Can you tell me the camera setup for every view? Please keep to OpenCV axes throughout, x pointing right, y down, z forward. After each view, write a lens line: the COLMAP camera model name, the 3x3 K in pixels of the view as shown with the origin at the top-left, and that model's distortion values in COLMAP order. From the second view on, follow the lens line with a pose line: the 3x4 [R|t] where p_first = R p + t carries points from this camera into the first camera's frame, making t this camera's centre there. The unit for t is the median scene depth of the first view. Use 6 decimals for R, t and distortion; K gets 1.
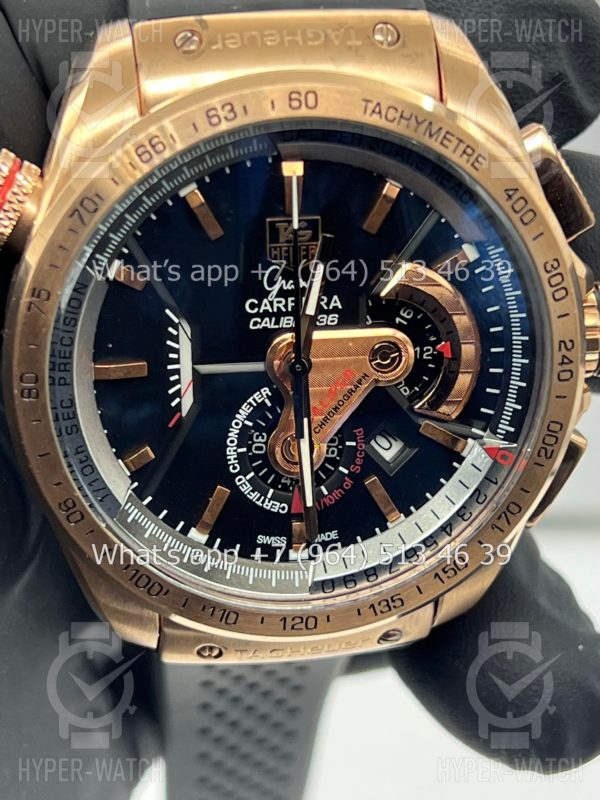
lens RADIAL K [[1873.3, 0, 295.2], [0, 1873.3, 401.6], [0, 0, 1]] dist [0.189281, 0.000000]
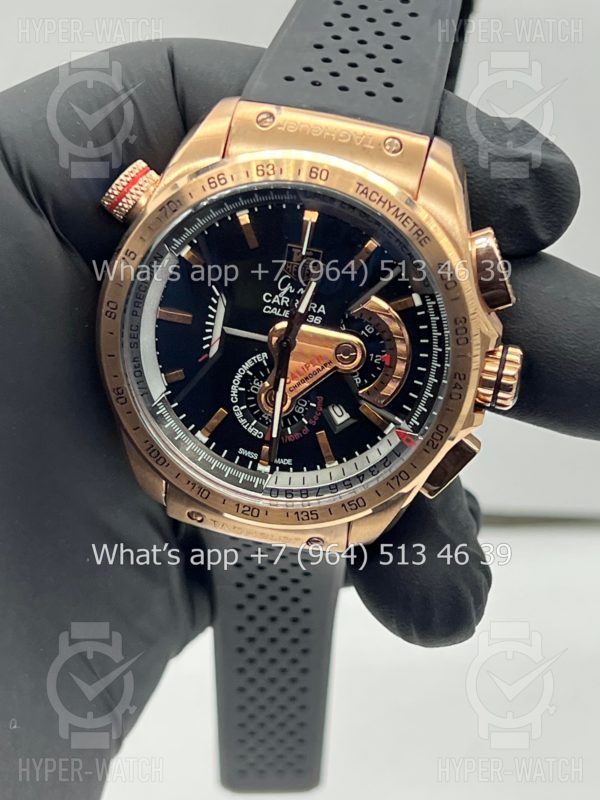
lens RADIAL K [[1873.3, 0, 308.9], [0, 1873.3, 405.6], [0, 0, 1]] dist [0.189281, 0.000000]
pose [[0.941170, 0.261412, -0.214156, 0.355177], [-0.265469, 0.964066, 0.010116, 0.009056], [0.209105, 0.047331, 0.976747, -0.470159]]
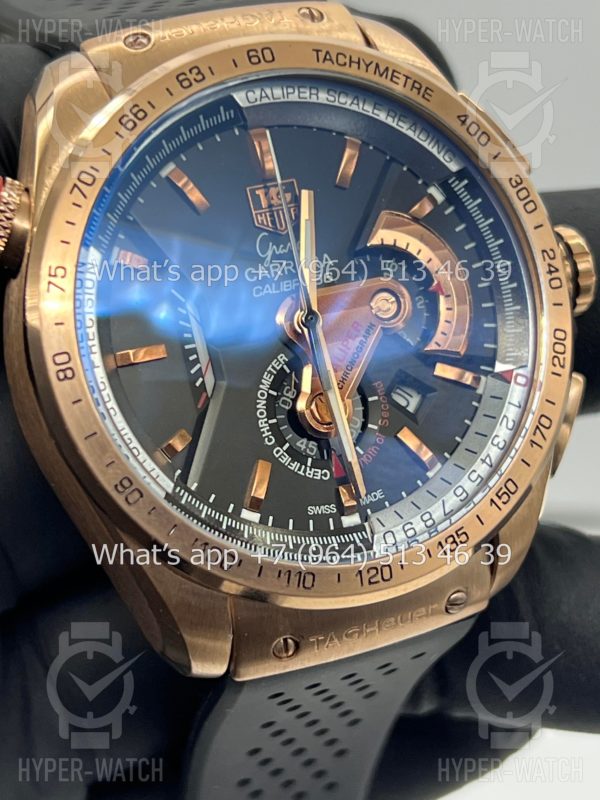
lens RADIAL K [[1873.3, 0, 285.7], [0, 1873.3, 400.1], [0, 0, 1]] dist [0.189281, 0.000000]
pose [[0.958049, -0.203427, 0.201892, -0.223399], [0.260677, 0.911268, -0.318808, 0.339158], [-0.119123, 0.358062, 0.926068, 0.078887]]
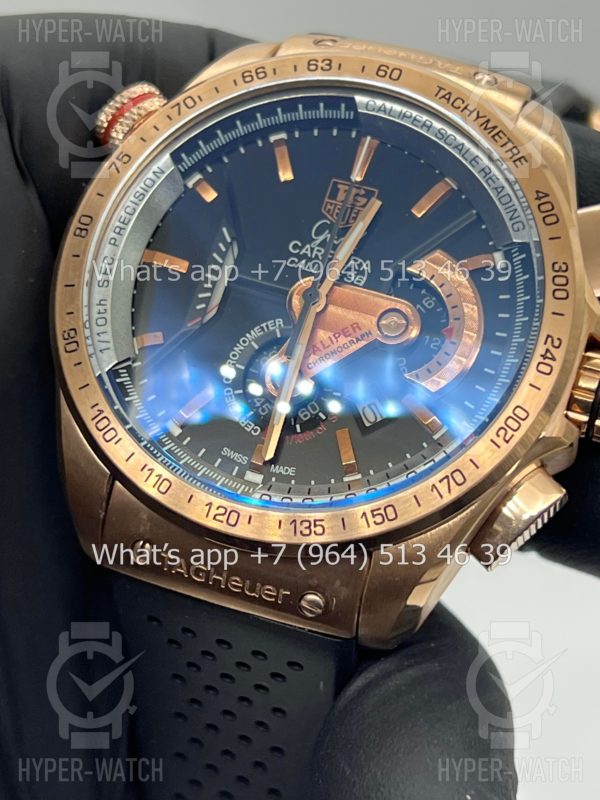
lens RADIAL K [[1873.3, 0, 297.7], [0, 1873.3, 404.8], [0, 0, 1]] dist [0.189281, 0.000000]
pose [[0.904540, 0.234977, -0.355800, 0.396384], [-0.392498, 0.784882, -0.479484, 0.555693], [0.166593, 0.573363, 0.802185, 0.157214]]
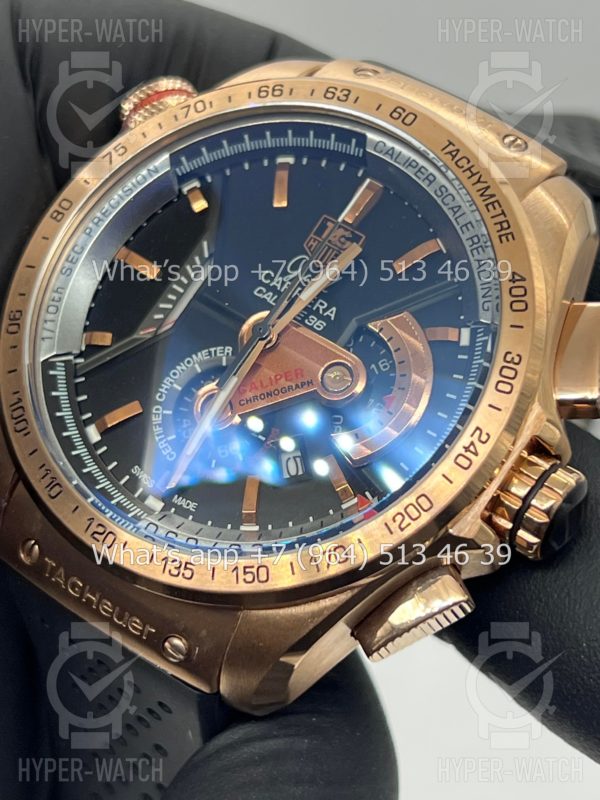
lens RADIAL K [[1873.3, 0, 294.2], [0, 1873.3, 407.1], [0, 0, 1]] dist [0.189281, 0.000000]
pose [[0.736662, 0.423622, -0.527137, 0.574000], [-0.647669, 0.666209, -0.369717, 0.377437], [0.194564, 0.613766, 0.765138, 0.238423]]
